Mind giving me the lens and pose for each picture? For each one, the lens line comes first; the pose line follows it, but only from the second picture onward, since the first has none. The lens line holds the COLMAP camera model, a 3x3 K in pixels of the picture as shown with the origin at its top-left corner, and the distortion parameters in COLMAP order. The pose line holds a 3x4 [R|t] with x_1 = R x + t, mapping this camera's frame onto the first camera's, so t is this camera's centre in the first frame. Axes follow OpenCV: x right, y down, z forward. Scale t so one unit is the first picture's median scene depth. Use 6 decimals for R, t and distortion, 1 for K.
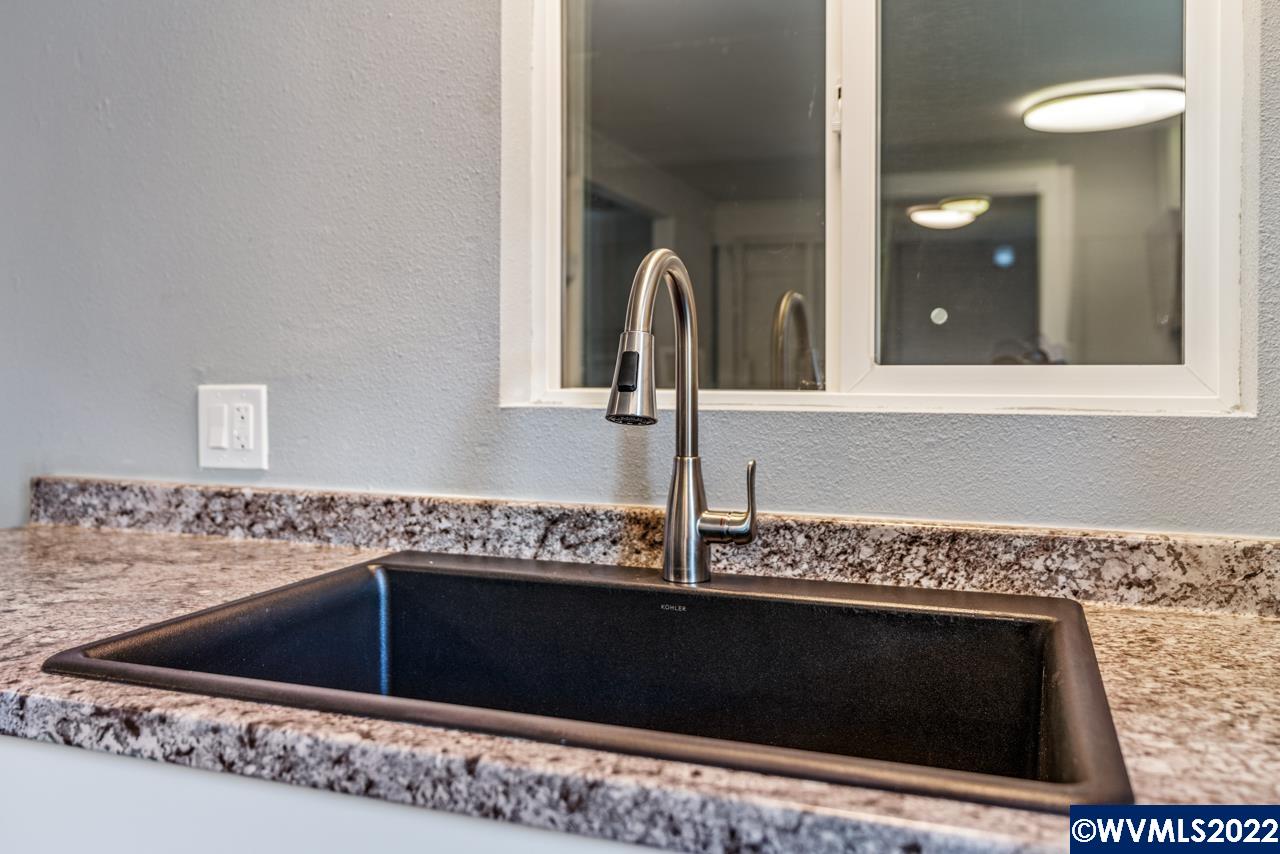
lens RADIAL K [[1034.4, 0, 639.8], [0, 1034.4, 427.5], [0, 0, 1]] dist [-0.009967, -0.002734]
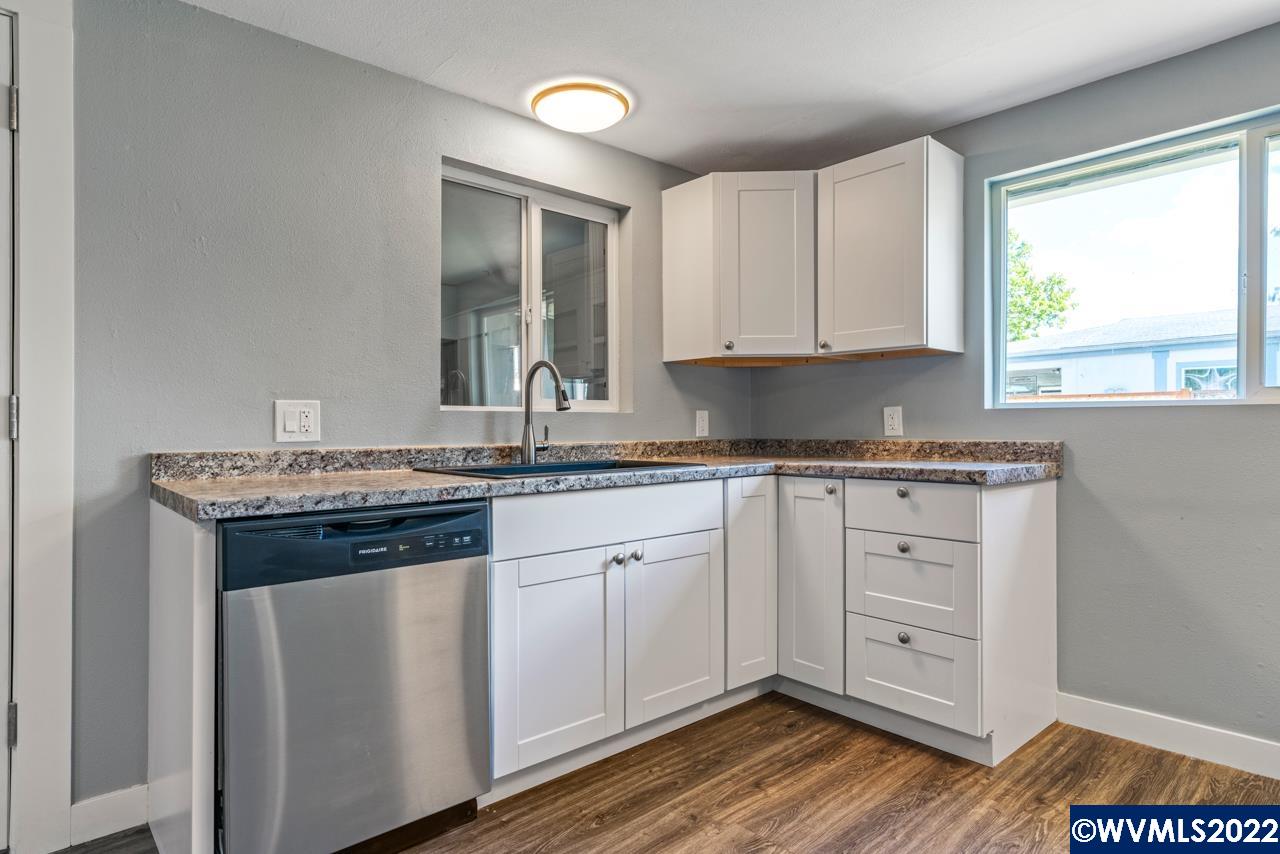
lens RADIAL K [[706.4, 0, 639.3], [0, 706.4, 422.0], [0, 0, 1]] dist [0.000676, 0.000070]
pose [[0.421047, -0.015065, 0.906914, -1.431468], [0.008325, 0.999884, 0.012744, -0.010547], [-0.907001, 0.002184, 0.421123, -0.201608]]
